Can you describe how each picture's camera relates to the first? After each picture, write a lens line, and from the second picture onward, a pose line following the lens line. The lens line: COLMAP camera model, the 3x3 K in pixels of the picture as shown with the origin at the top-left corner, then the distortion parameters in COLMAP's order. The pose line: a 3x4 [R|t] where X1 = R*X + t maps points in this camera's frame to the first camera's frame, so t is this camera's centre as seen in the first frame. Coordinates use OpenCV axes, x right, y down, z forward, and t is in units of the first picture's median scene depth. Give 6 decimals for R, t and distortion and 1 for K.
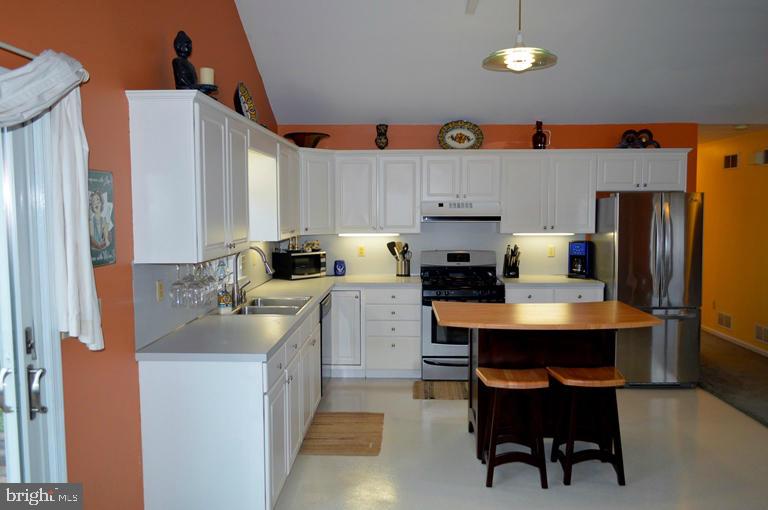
lens RADIAL K [[605.4, 0, 383.6], [0, 605.4, 253.8], [0, 0, 1]] dist [-0.013505, -0.000308]
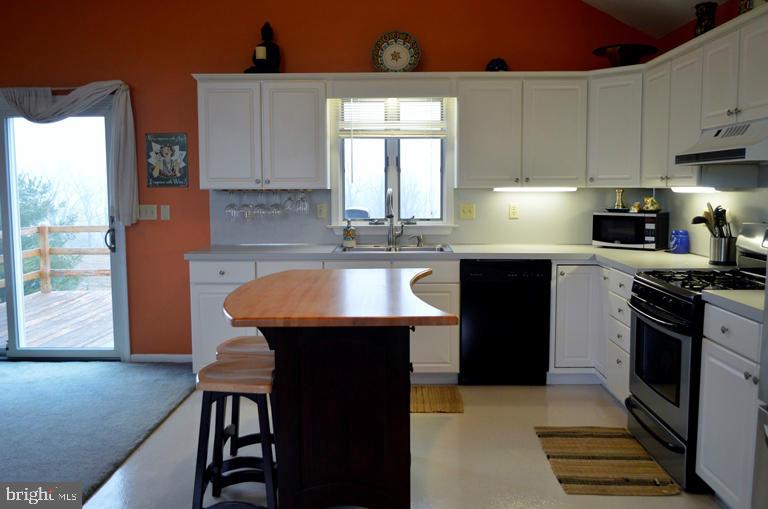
lens RADIAL K [[676.5, 0, 382.6], [0, 676.5, 250.6], [0, 0, 1]] dist [-0.020657, -0.003404]
pose [[0.012080, 0.098479, -0.995066, 0.674489], [-0.073127, 0.992561, 0.097343, -0.014453], [0.997249, 0.071590, 0.019192, 0.696116]]
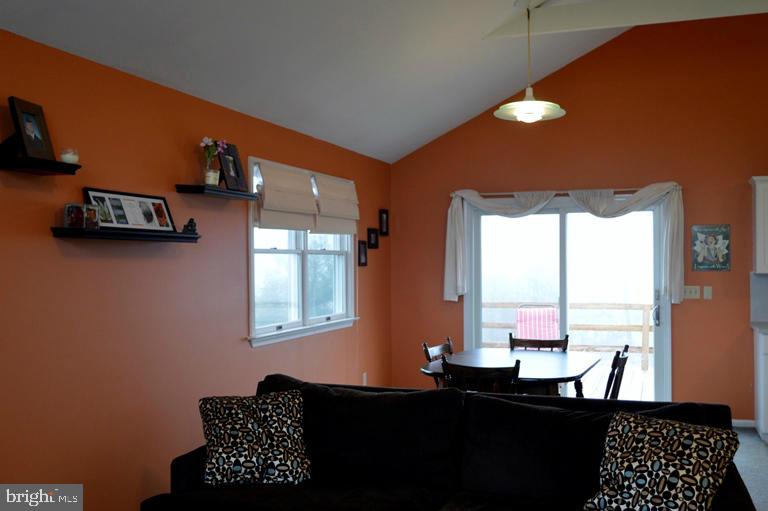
lens RADIAL K [[766.0, 0, 382.9], [0, 766.0, 251.5], [0, 0, 1]] dist [-0.036598, 0.000000]
pose [[-0.314818, -0.007509, -0.949122, 1.031279], [-0.069867, 0.997439, 0.015283, -0.002838], [0.946577, 0.071124, -0.314537, 0.322071]]
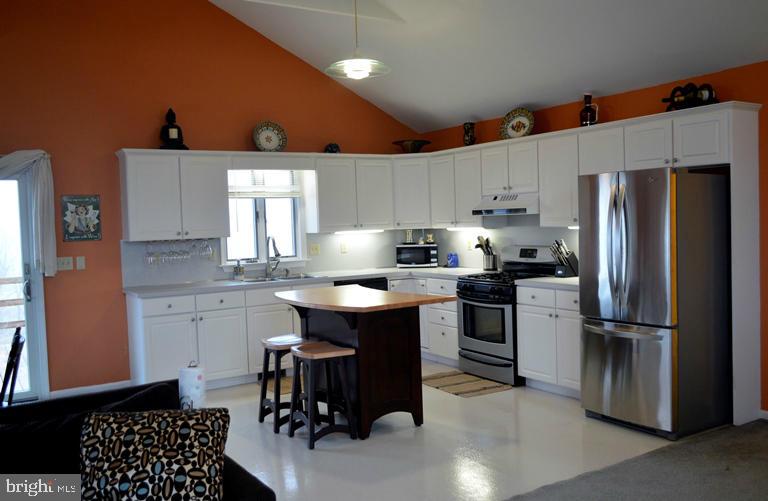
lens RADIAL K [[680.7, 0, 390.3], [0, 680.7, 248.8], [0, 0, 1]] dist [-0.030684, 0.005057]
pose [[0.561612, 0.020989, -0.827134, 0.898021], [-0.031886, 0.999485, 0.003712, 0.002472], [0.826786, 0.024289, 0.561992, 0.241524]]
